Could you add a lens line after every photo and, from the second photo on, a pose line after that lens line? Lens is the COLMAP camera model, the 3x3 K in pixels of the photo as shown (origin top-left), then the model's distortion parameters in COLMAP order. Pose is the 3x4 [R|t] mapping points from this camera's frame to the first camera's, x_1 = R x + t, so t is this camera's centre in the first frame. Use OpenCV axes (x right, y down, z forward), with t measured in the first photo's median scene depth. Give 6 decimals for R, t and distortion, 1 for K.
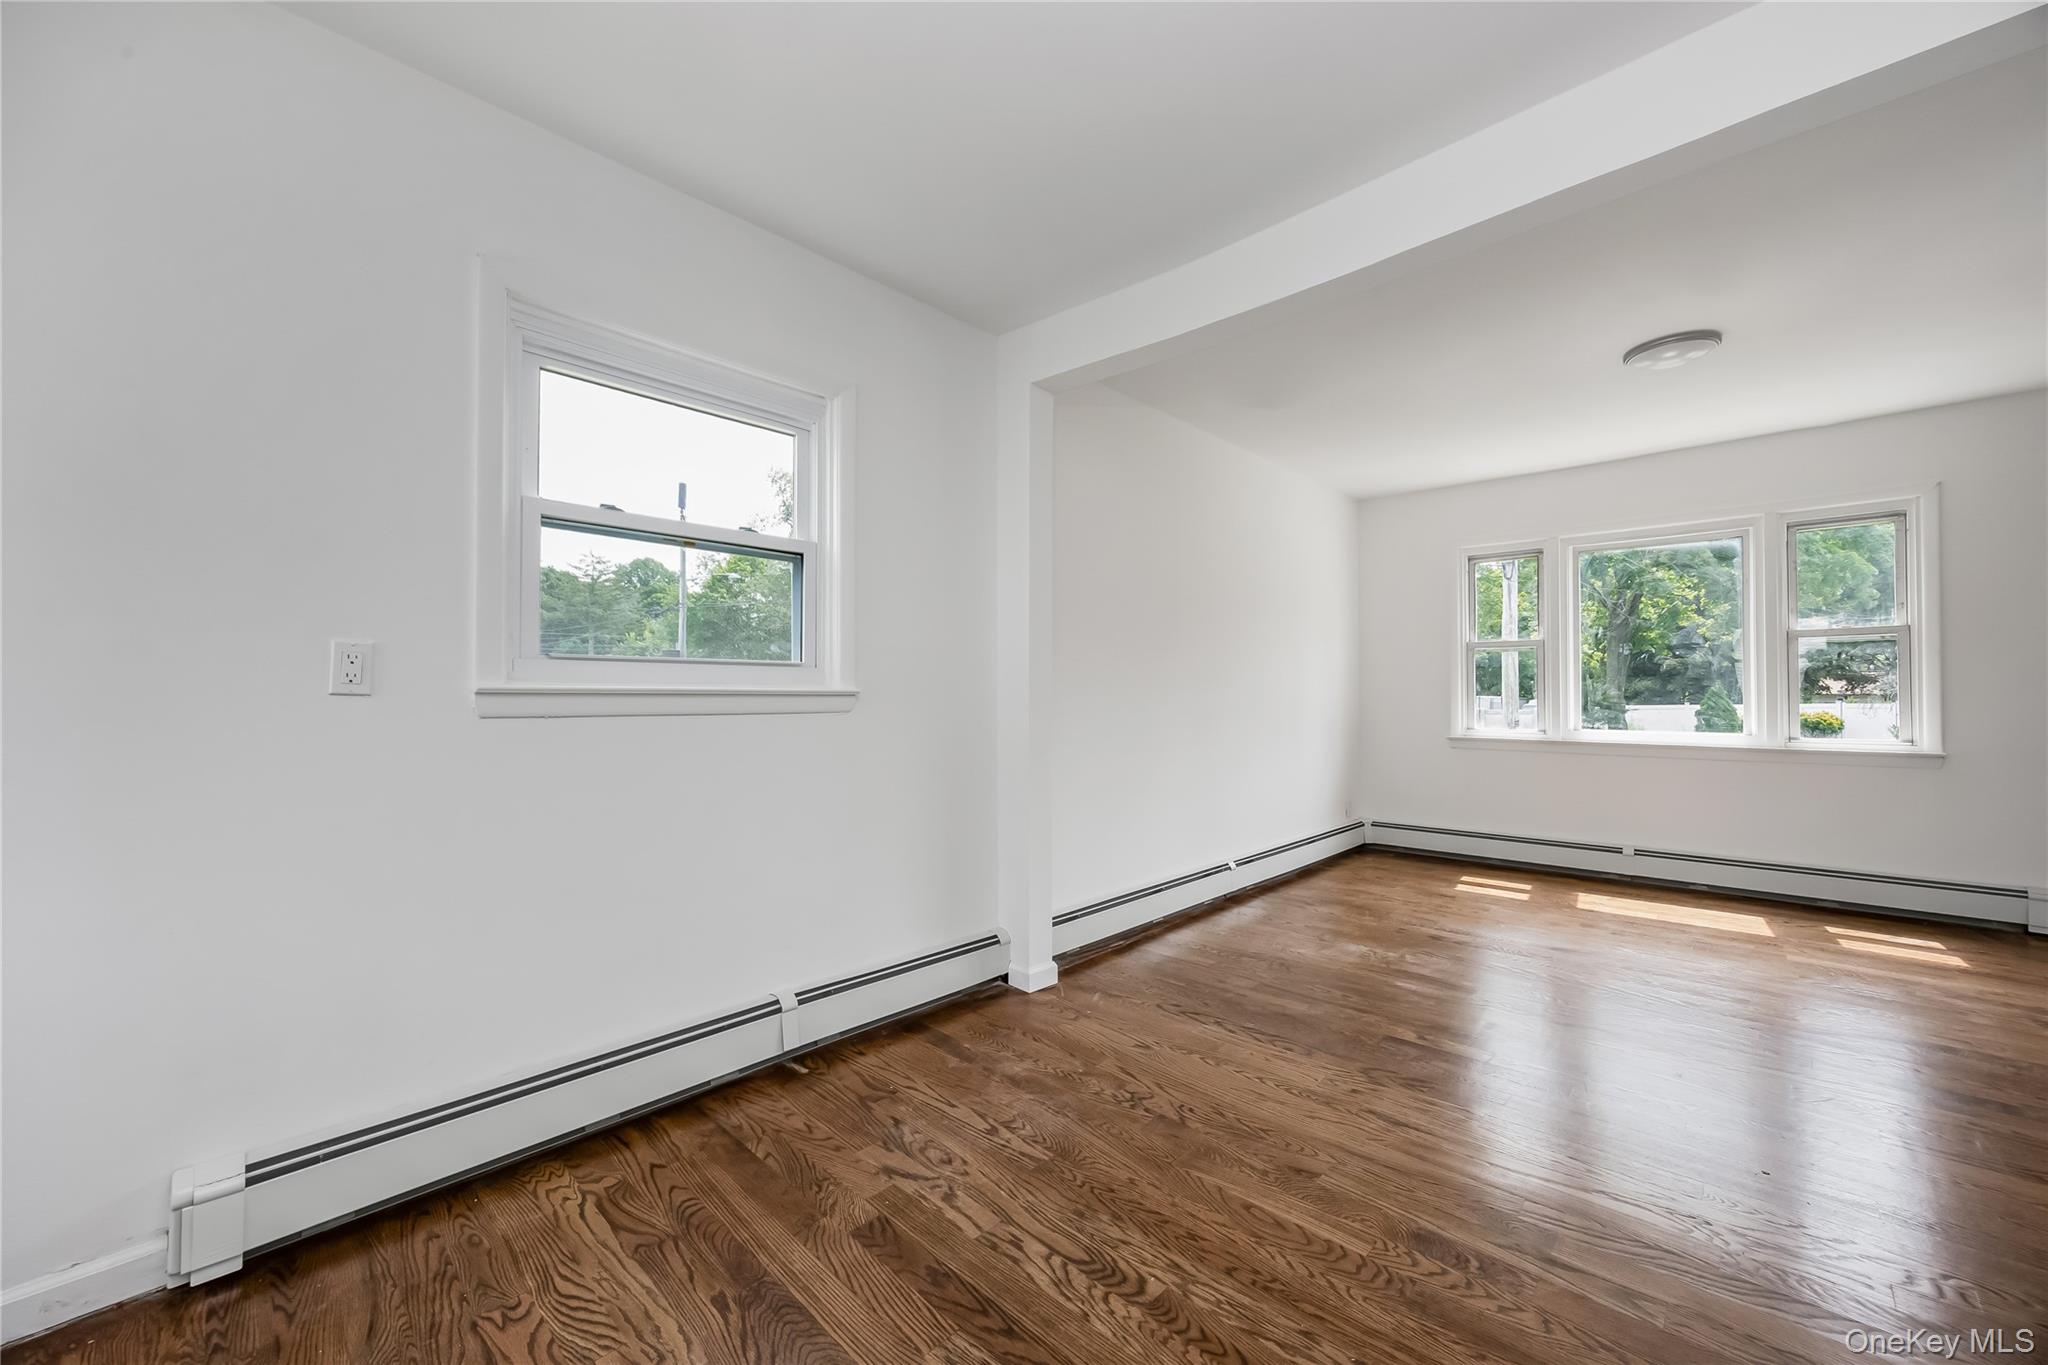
lens RADIAL K [[792.4, 0, 1025.1], [0, 792.4, 696.8], [0, 0, 1]] dist [0.002228, 0.000244]
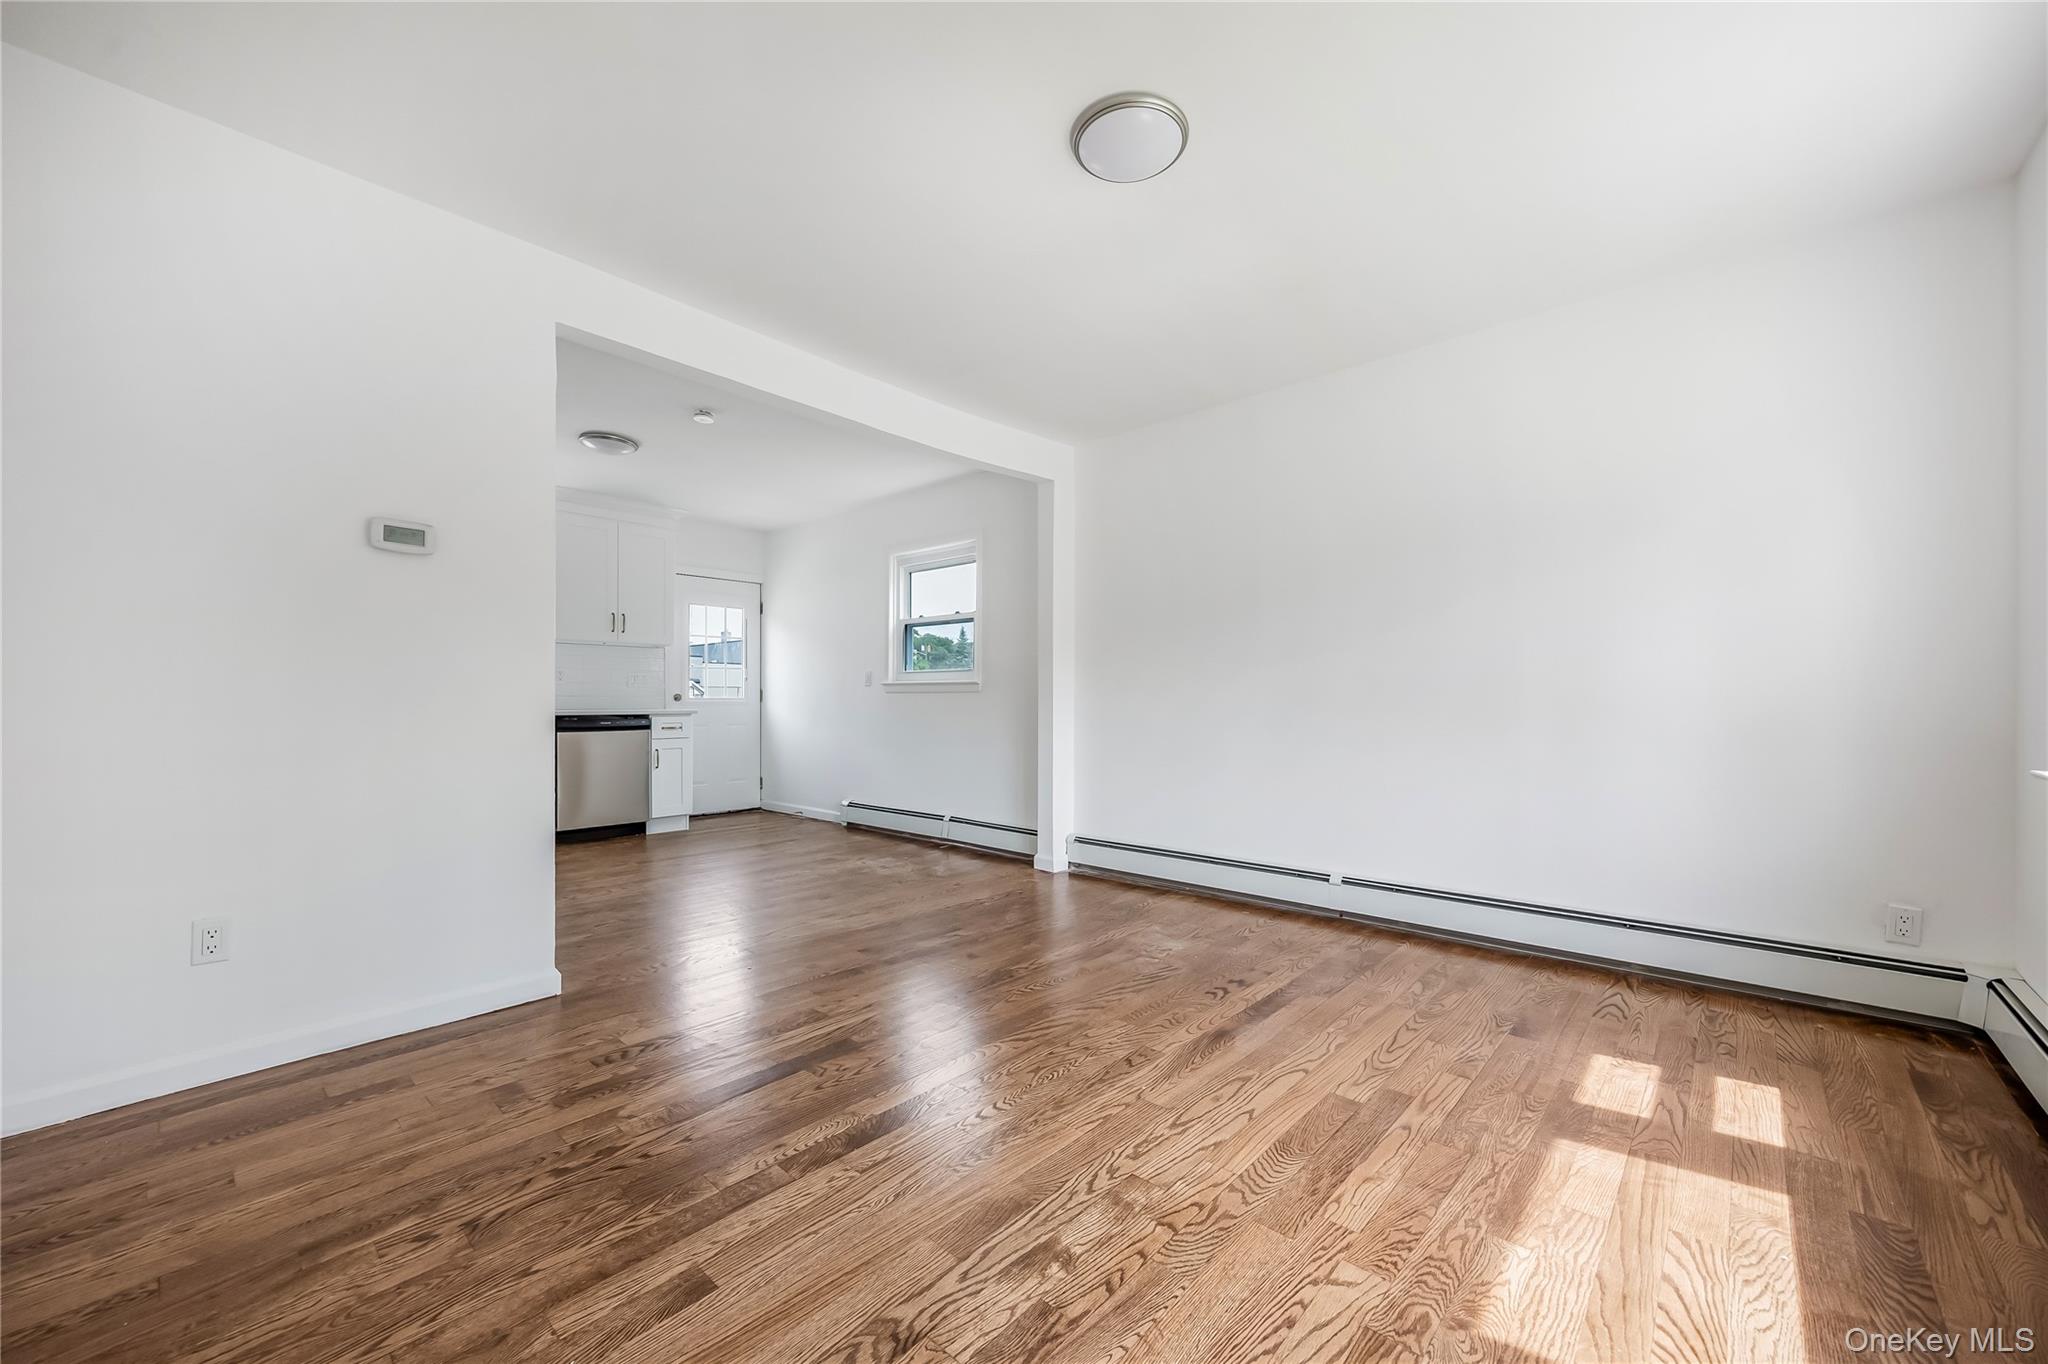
lens RADIAL K [[773.6, 0, 1024.0], [0, 773.6, 682.0], [0, 0, 1]] dist [0.000484, 0.000124]
pose [[0.009321, -0.023600, -0.999678, 1.184219], [-0.002441, 0.999718, -0.023624, 0.026455], [0.999954, 0.002661, 0.009261, 0.725035]]
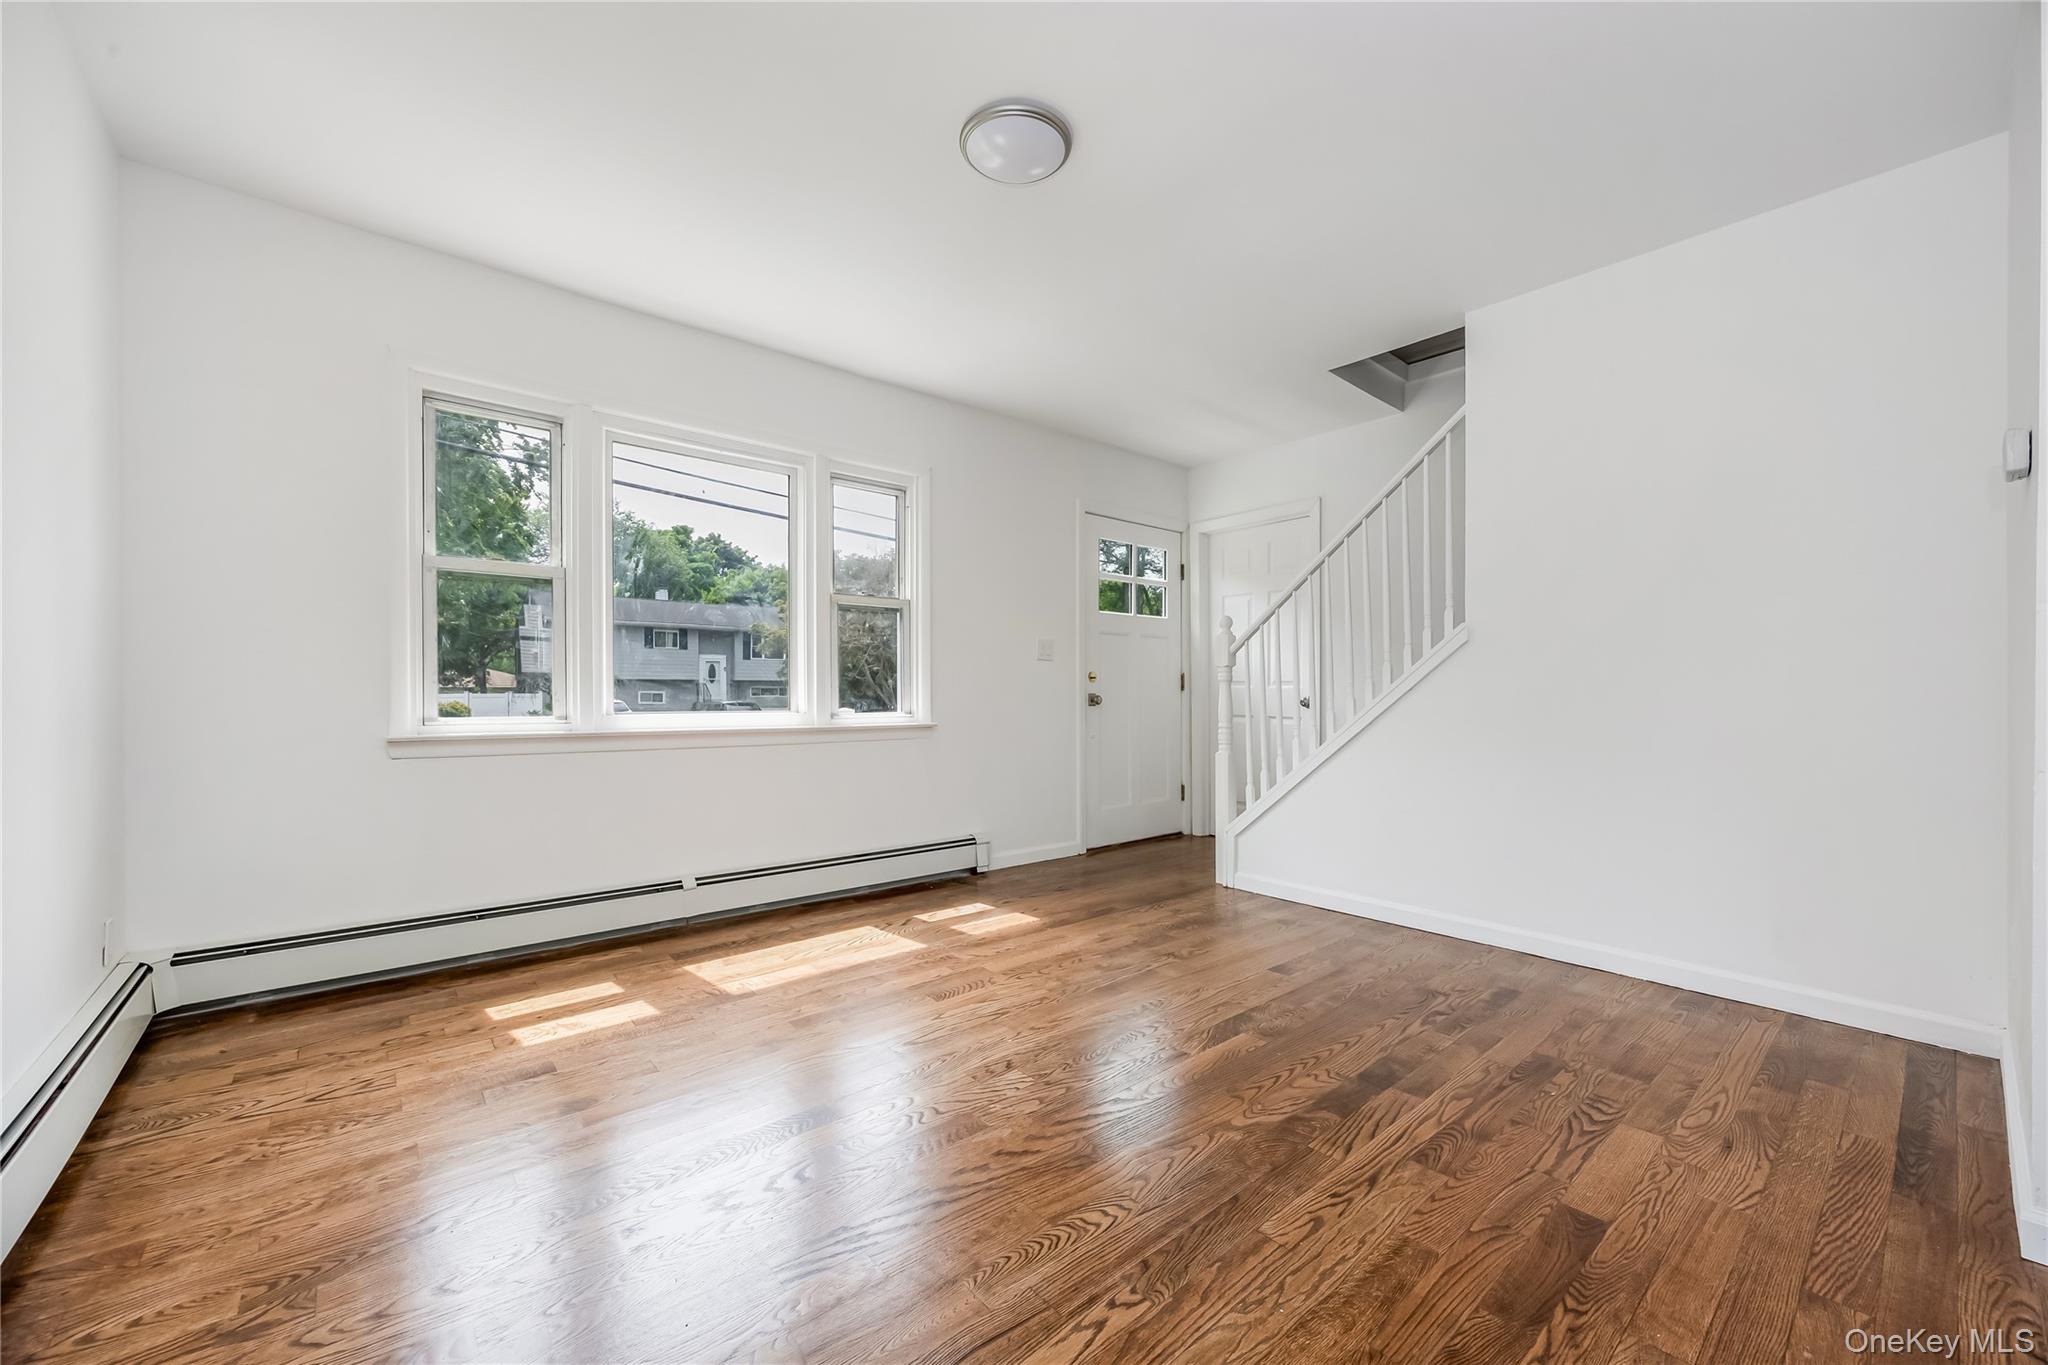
lens RADIAL K [[792.4, 0, 1025.1], [0, 792.4, 696.8], [0, 0, 1]] dist [0.002228, 0.000244]
pose [[0.110892, -0.004418, 0.993823, 0.110344], [-0.000946, 0.999989, 0.004551, 0.030273], [-0.993832, -0.001444, 0.110887, 0.734958]]
